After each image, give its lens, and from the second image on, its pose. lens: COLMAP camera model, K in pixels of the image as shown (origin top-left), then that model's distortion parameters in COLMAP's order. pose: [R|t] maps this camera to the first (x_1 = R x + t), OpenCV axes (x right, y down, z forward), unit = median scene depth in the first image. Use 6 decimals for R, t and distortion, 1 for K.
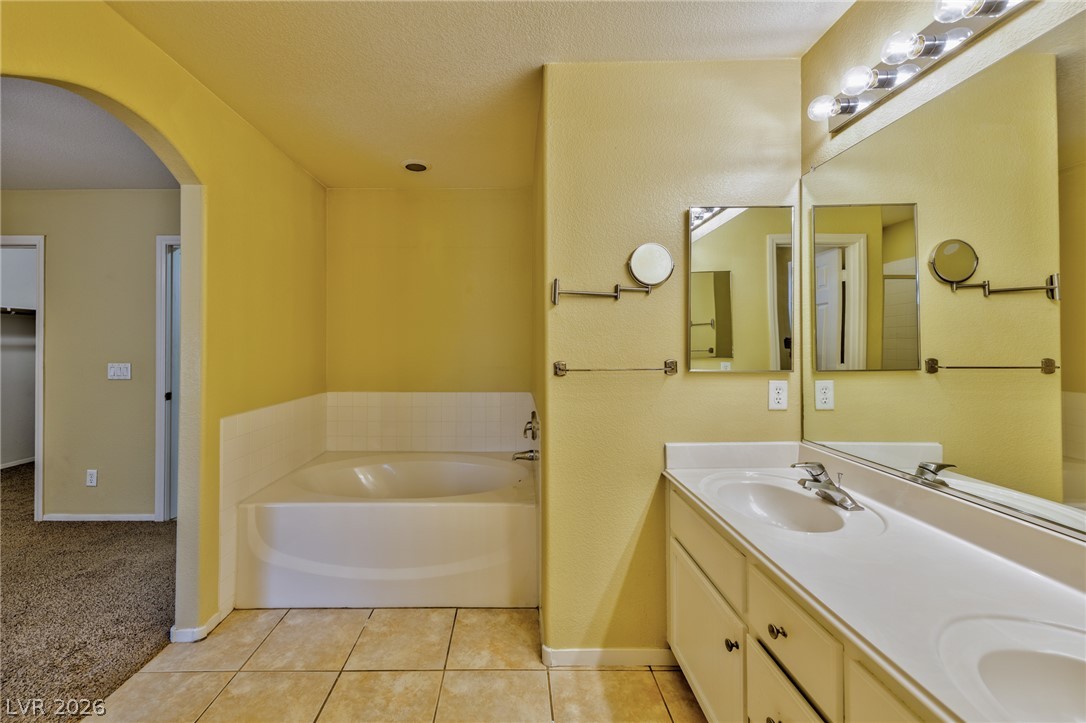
lens RADIAL K [[446.1, 0, 548.4], [0, 446.1, 360.8], [0, 0, 1]] dist [0.000125, -0.000019]
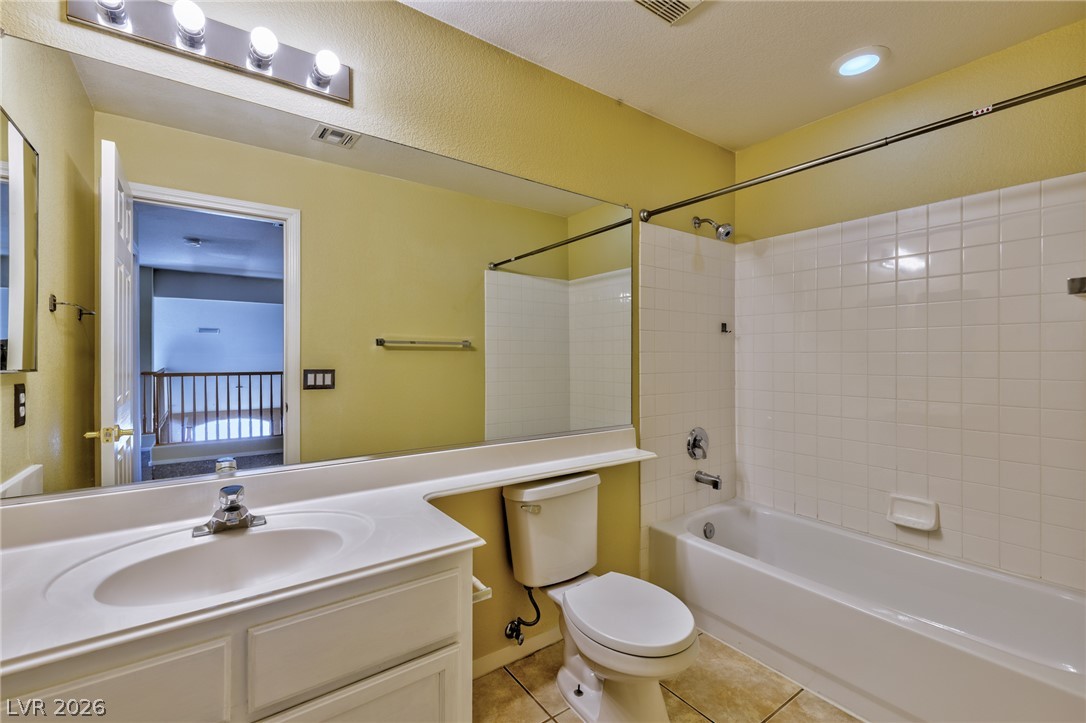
lens RADIAL K [[446.1, 0, 548.4], [0, 446.1, 360.8], [0, 0, 1]] dist [0.000125, -0.000019]
pose [[-0.543279, -0.001826, 0.839551, -0.745900], [-0.010493, 0.999934, -0.004615, 0.044156], [-0.839487, -0.011317, -0.543262, 1.533183]]
